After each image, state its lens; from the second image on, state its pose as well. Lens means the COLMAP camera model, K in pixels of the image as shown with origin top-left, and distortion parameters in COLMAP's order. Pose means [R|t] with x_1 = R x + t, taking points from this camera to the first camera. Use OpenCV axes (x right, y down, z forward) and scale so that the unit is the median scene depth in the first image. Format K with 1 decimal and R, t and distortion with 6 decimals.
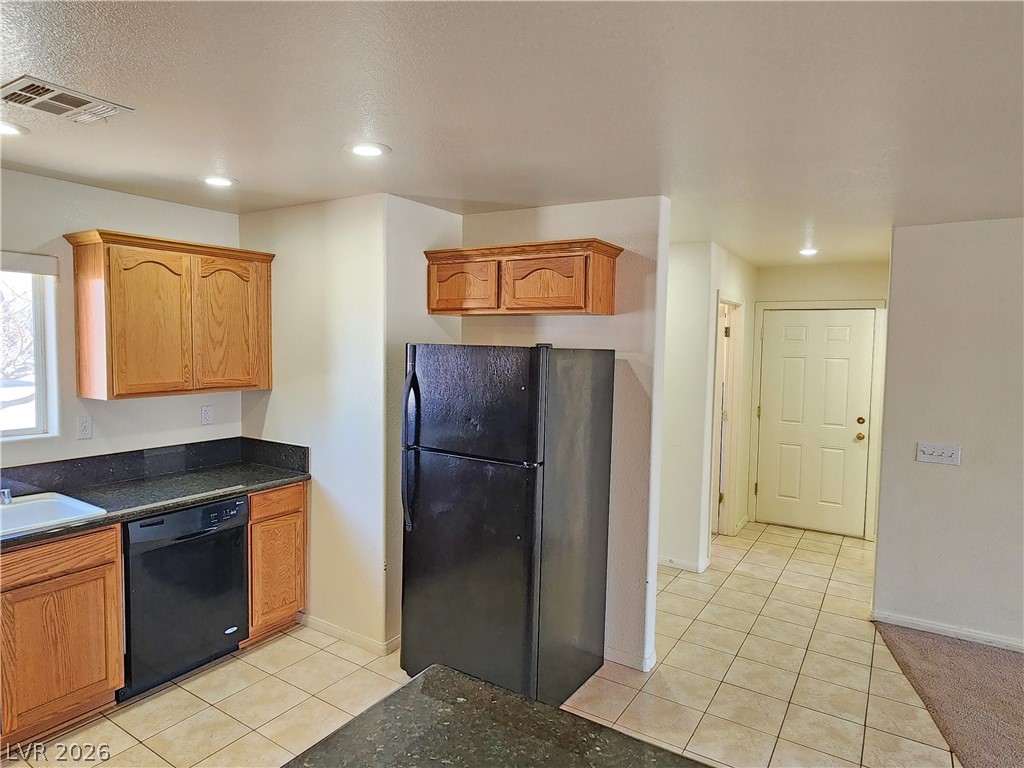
lens RADIAL K [[624.1, 0, 502.8], [0, 624.1, 374.1], [0, 0, 1]] dist [0.000602, 0.003269]
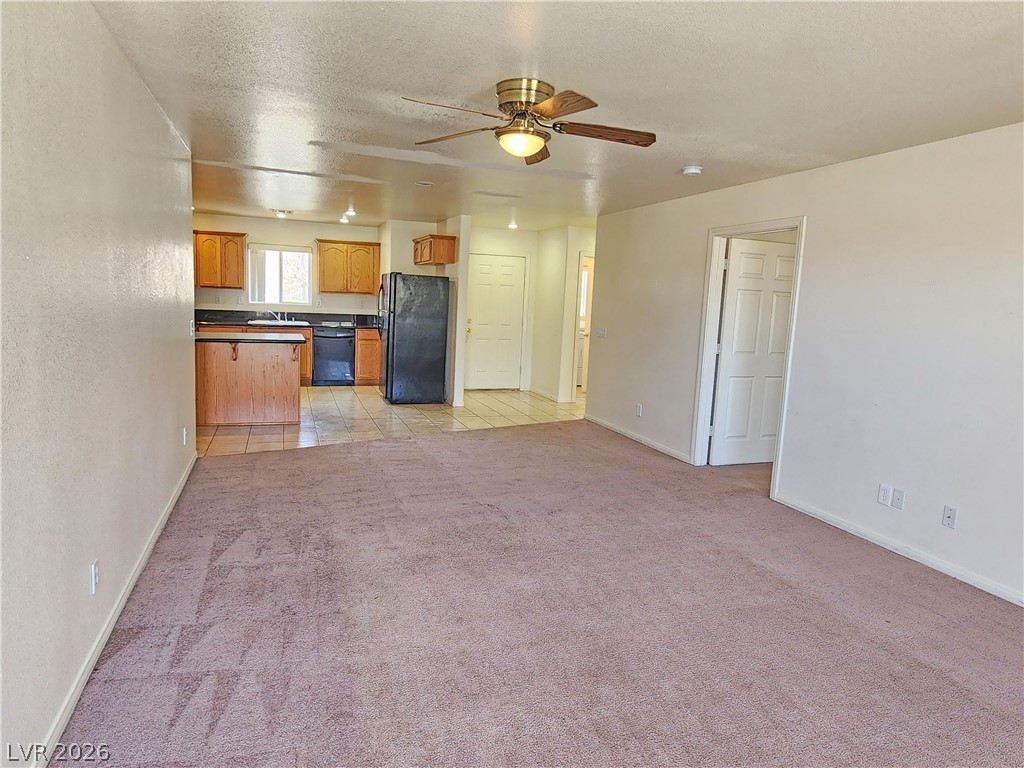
lens RADIAL K [[624.1, 0, 508.7], [0, 624.1, 379.4], [0, 0, 1]] dist [0.000602, 0.003269]
pose [[0.805231, 0.089571, -0.586157, 1.199806], [-0.058227, 0.995692, 0.072163, 0.114437], [0.590095, -0.023978, 0.806978, -0.584718]]
